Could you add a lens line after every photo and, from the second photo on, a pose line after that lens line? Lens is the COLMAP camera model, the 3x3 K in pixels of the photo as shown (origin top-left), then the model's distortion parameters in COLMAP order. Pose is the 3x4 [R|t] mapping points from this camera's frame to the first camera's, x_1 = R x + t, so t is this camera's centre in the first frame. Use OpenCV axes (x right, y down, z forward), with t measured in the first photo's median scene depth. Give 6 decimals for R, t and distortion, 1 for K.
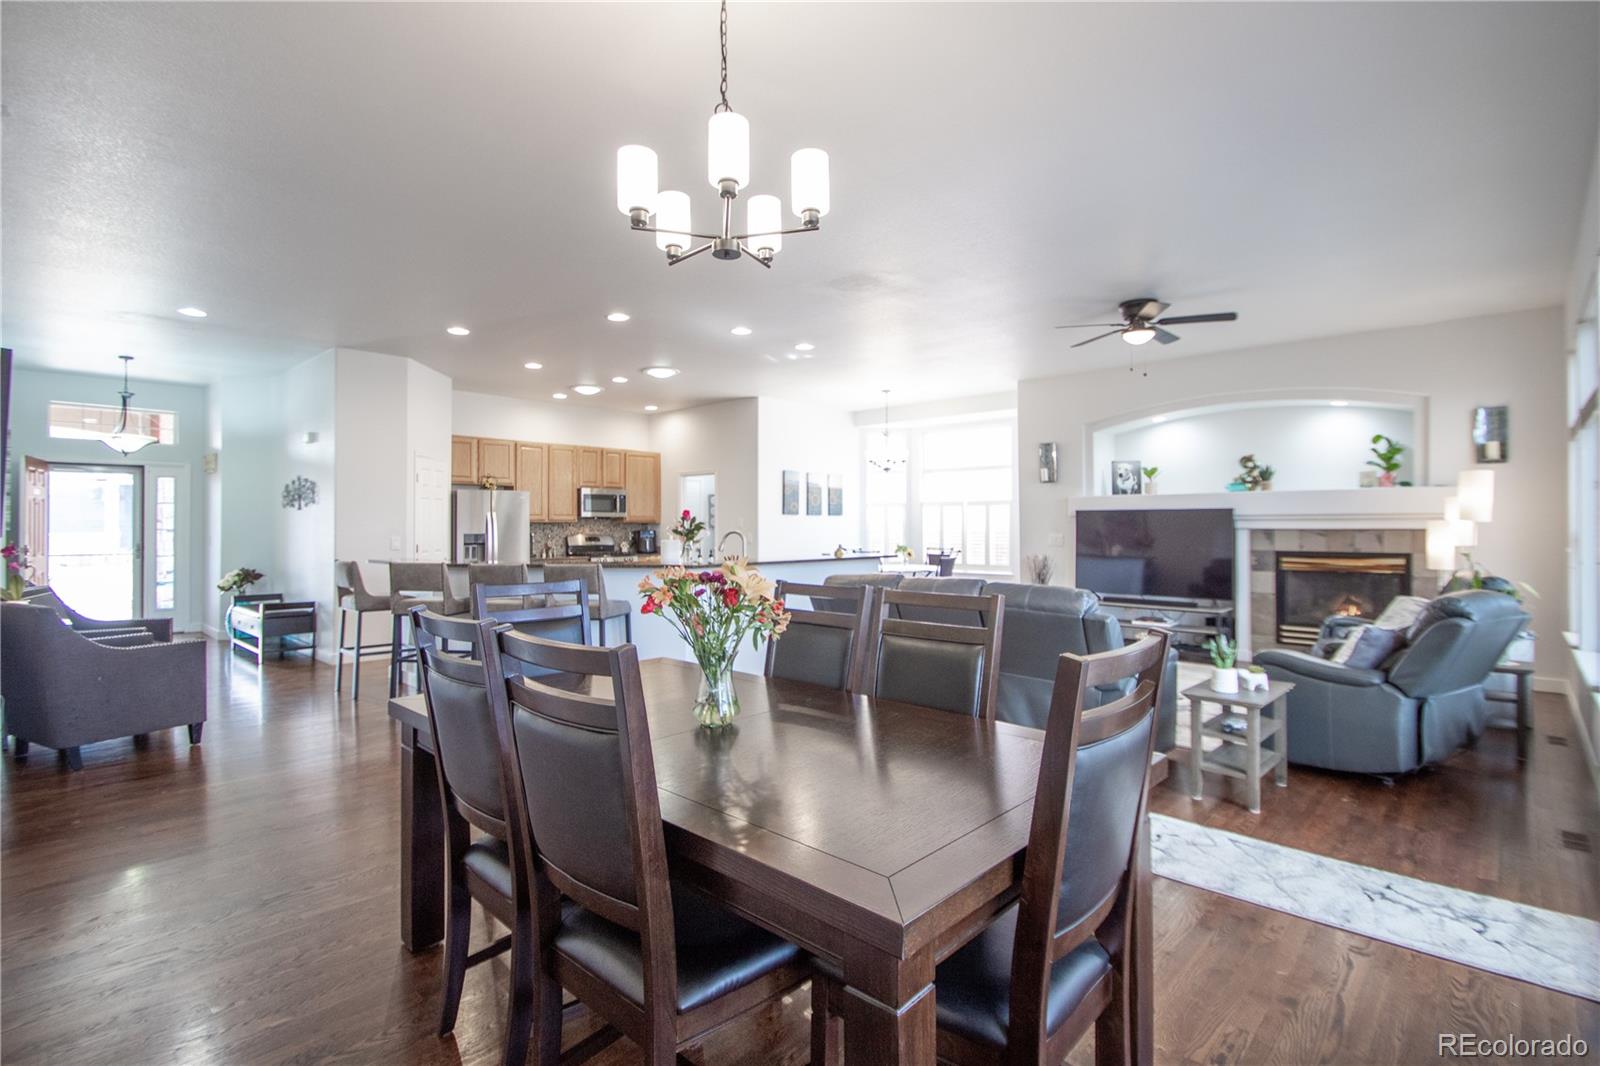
lens RADIAL K [[766.4, 0, 798.8], [0, 766.4, 520.0], [0, 0, 1]] dist [0.013972, -0.016094]
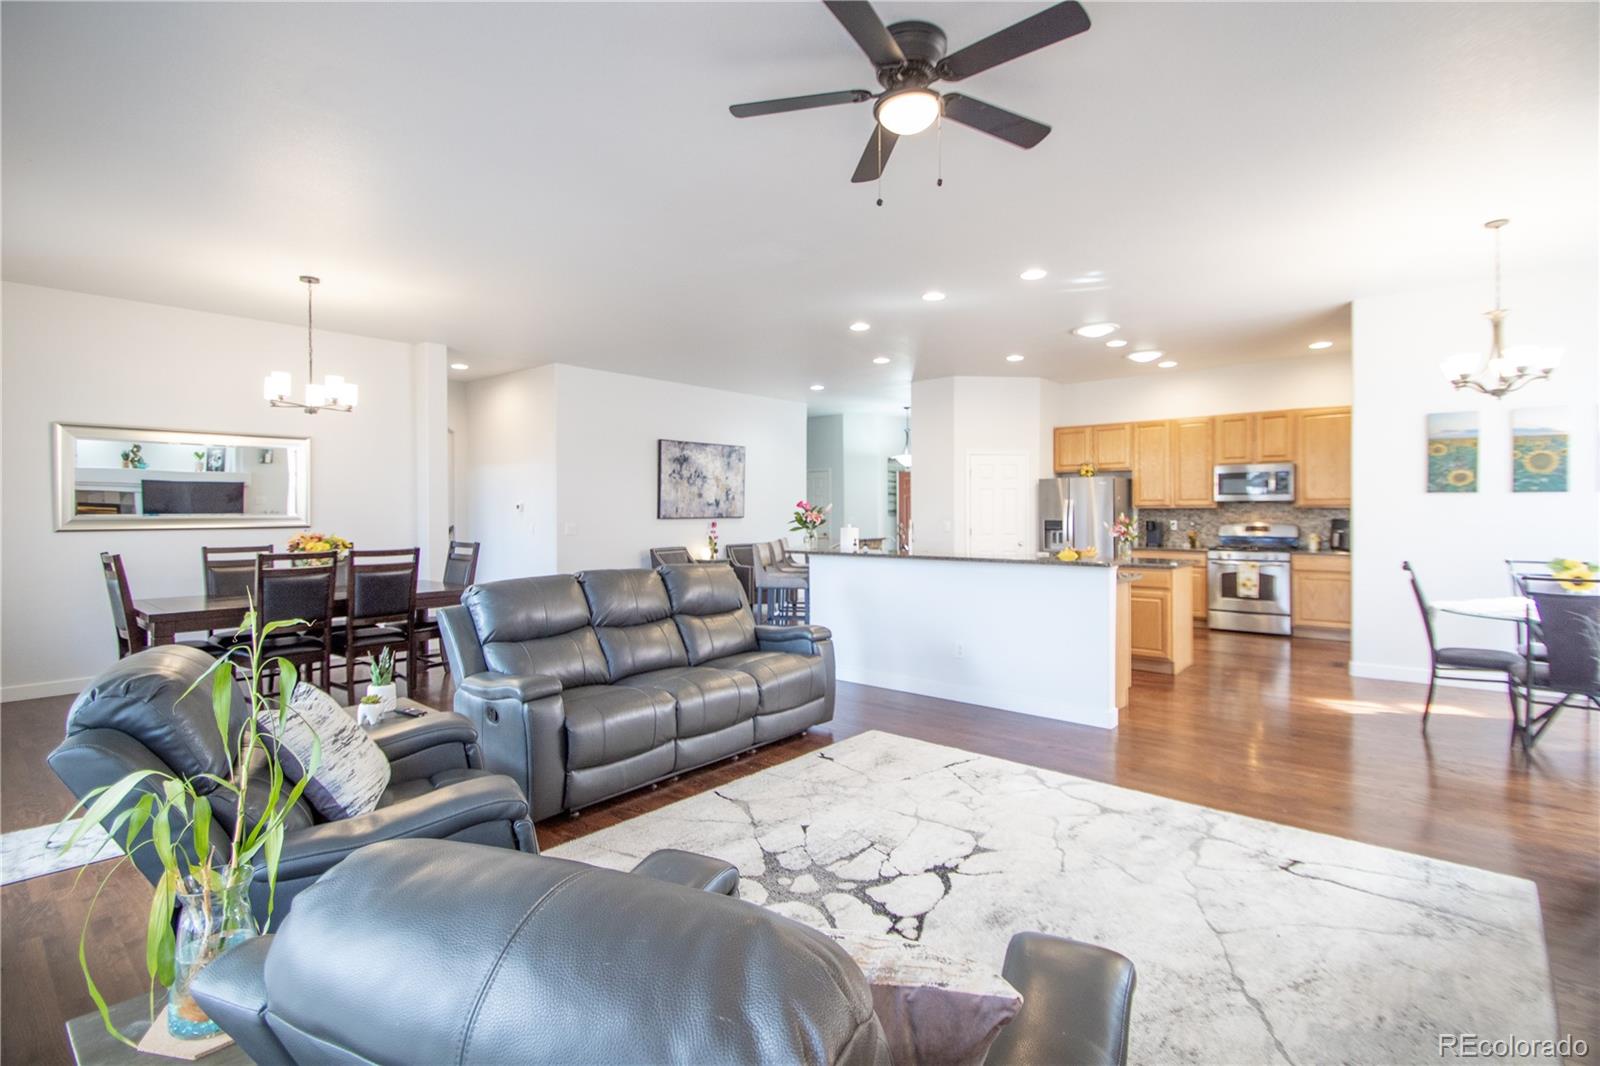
lens RADIAL K [[756.9, 0, 799.1], [0, 756.9, 519.6], [0, 0, 1]] dist [-0.003087, -0.000842]
pose [[0.036089, 0.011730, -0.999280, 0.672032], [0.011739, 0.999857, 0.012161, 0.000754], [0.999280, -0.012169, 0.035946, 0.679541]]
